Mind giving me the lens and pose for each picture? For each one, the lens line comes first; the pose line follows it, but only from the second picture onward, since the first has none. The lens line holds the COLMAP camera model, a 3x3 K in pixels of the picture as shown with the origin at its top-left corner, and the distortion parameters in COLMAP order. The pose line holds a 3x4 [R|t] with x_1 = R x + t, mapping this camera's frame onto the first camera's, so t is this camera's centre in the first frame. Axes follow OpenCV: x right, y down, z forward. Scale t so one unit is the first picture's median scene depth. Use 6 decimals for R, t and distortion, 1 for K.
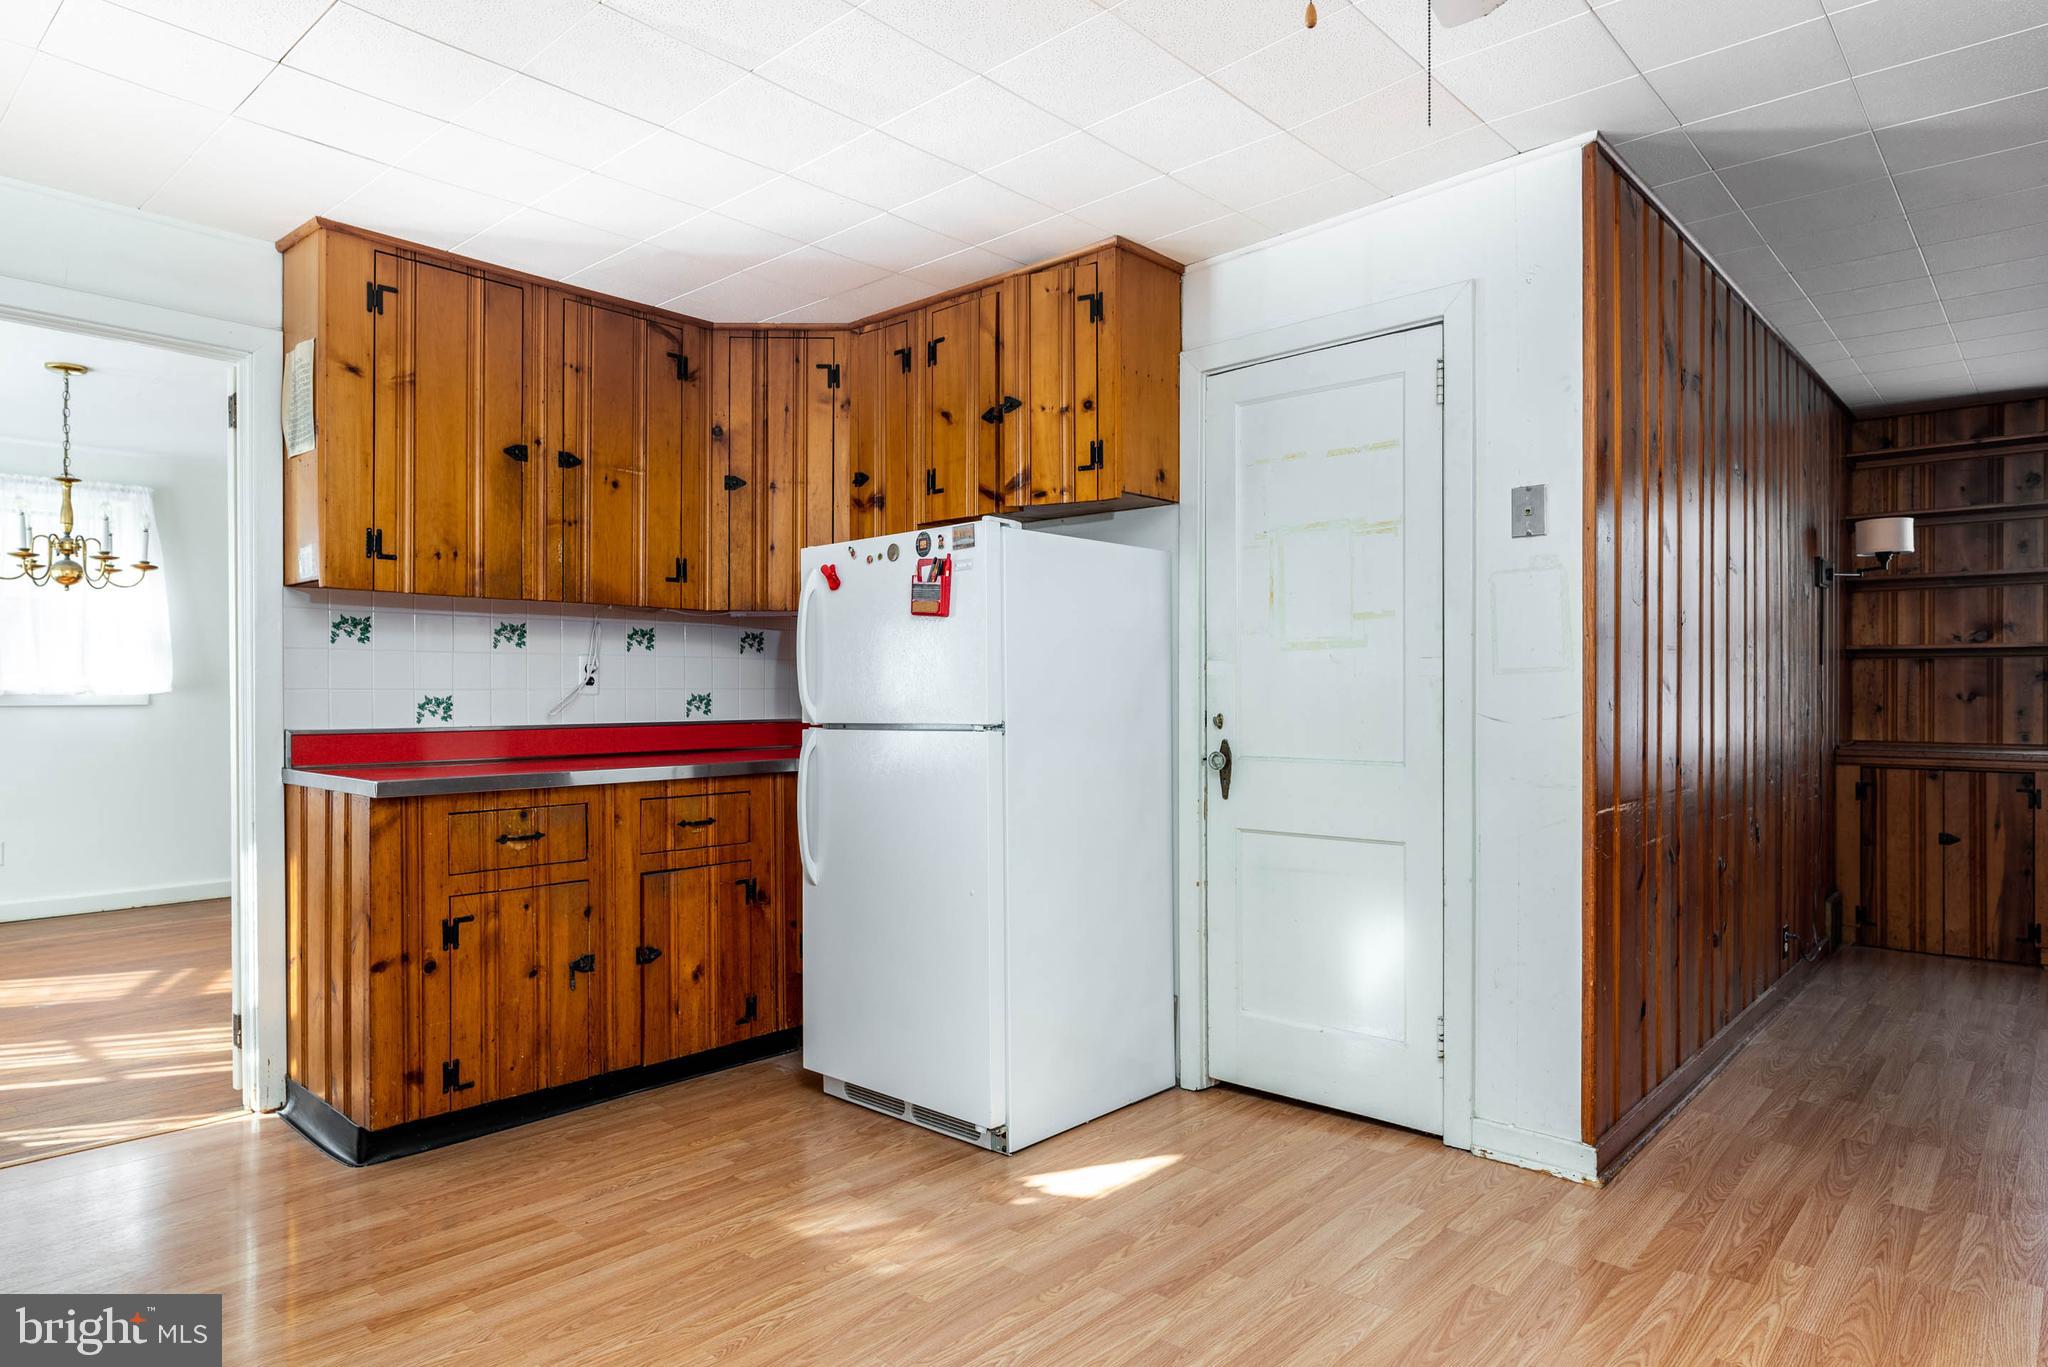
lens RADIAL K [[1202.5, 0, 1017.0], [0, 1202.5, 692.4], [0, 0, 1]] dist [-0.000387, 0.003421]
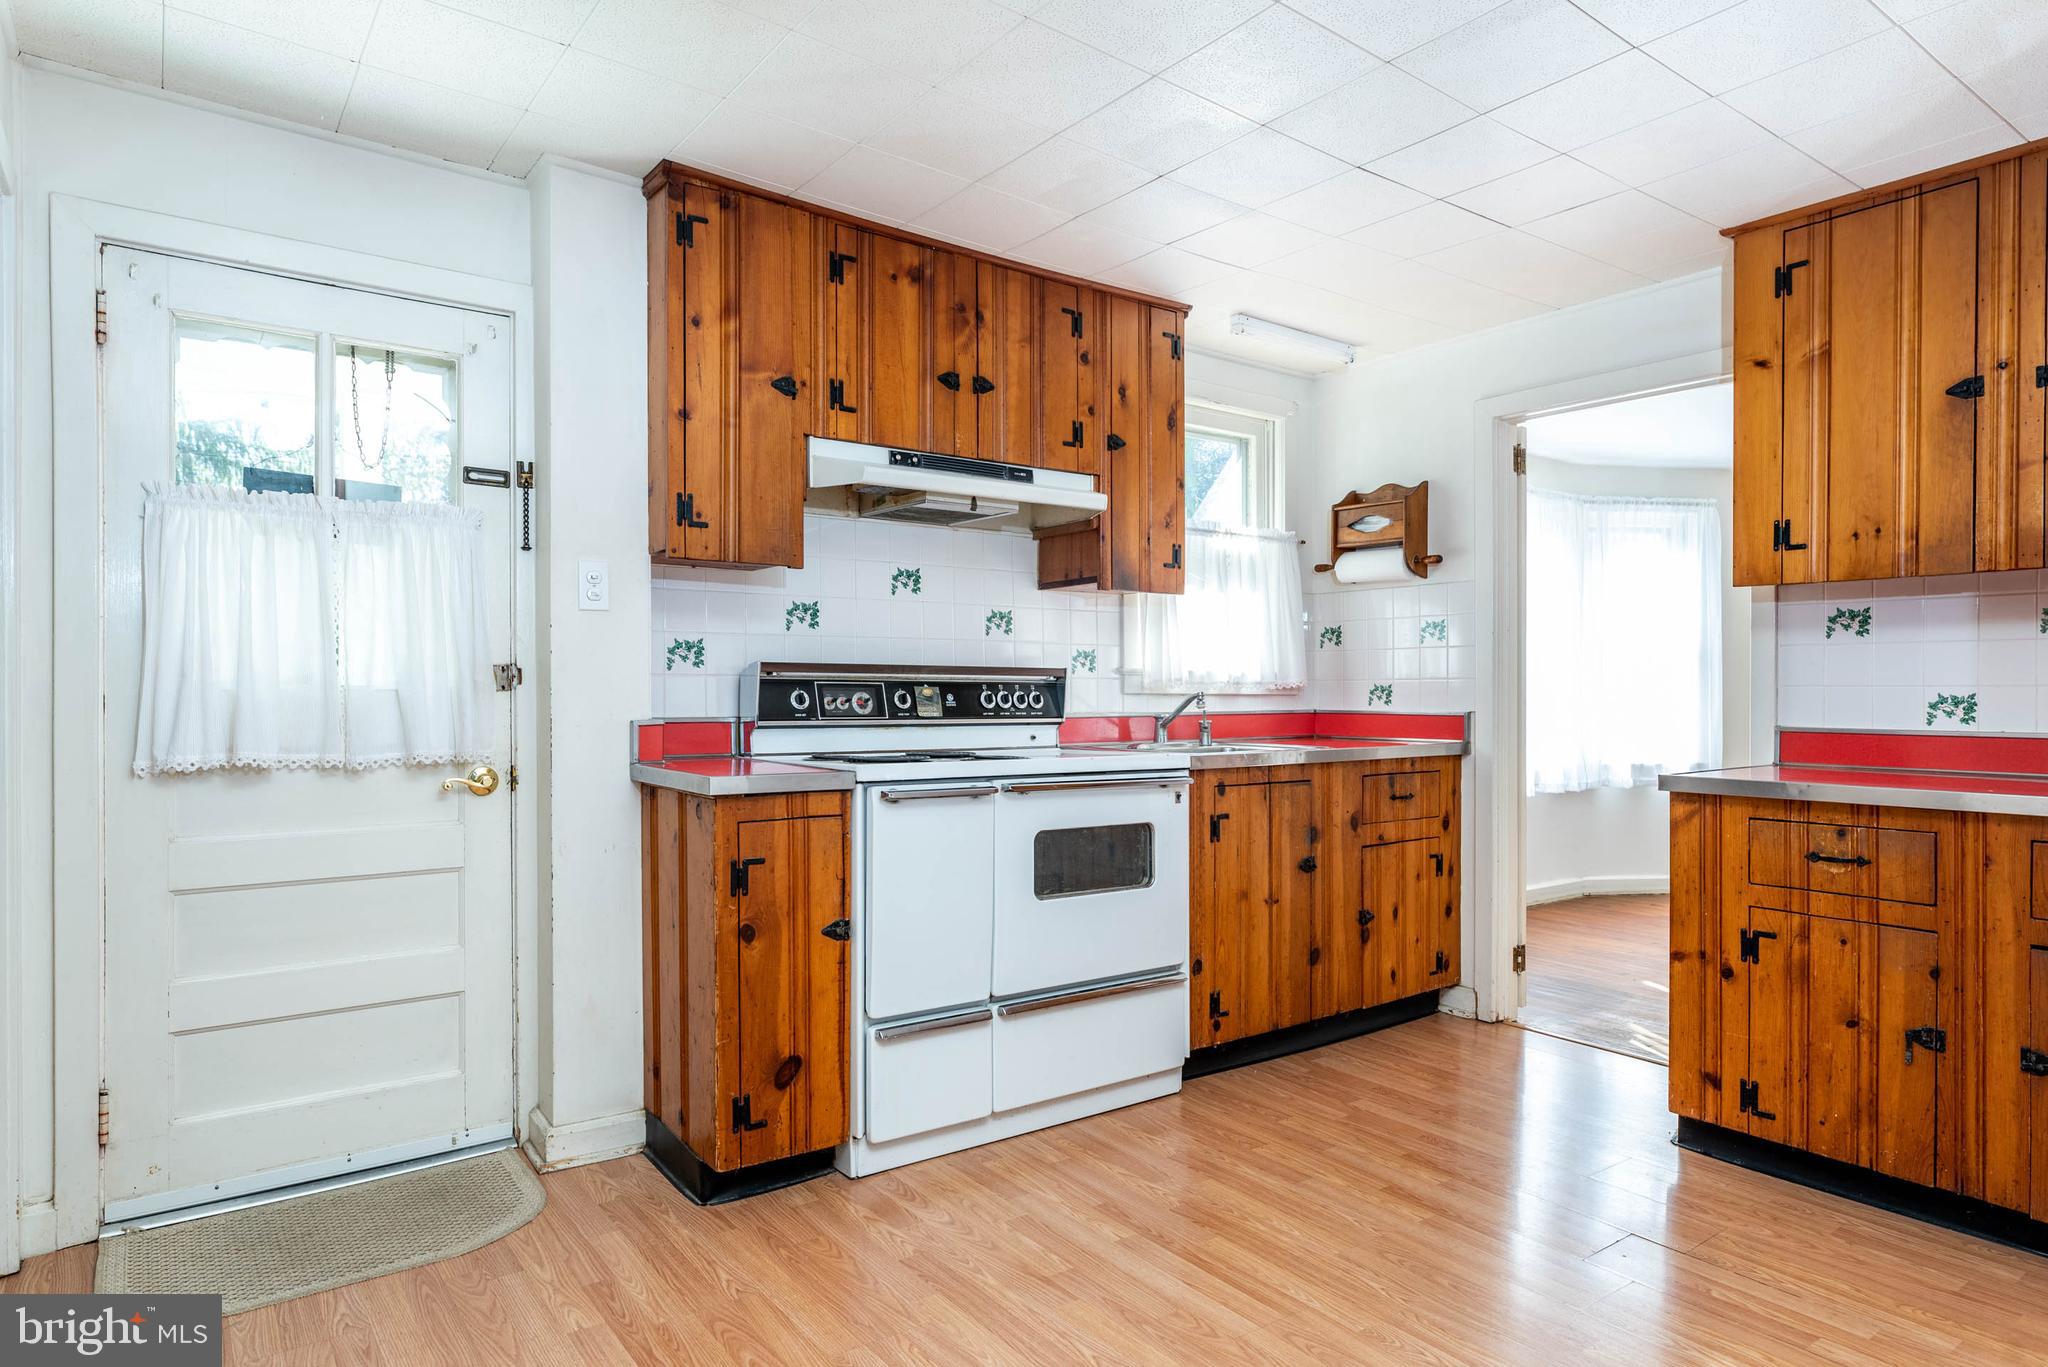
lens RADIAL K [[1202.5, 0, 1017.6], [0, 1202.5, 688.0], [0, 0, 1]] dist [-0.000387, 0.003421]
pose [[-0.208442, -0.000030, -0.978035, 0.540670], [-0.000475, 1.000000, 0.000070, -0.000973], [0.978035, 0.000479, -0.208442, 0.601269]]
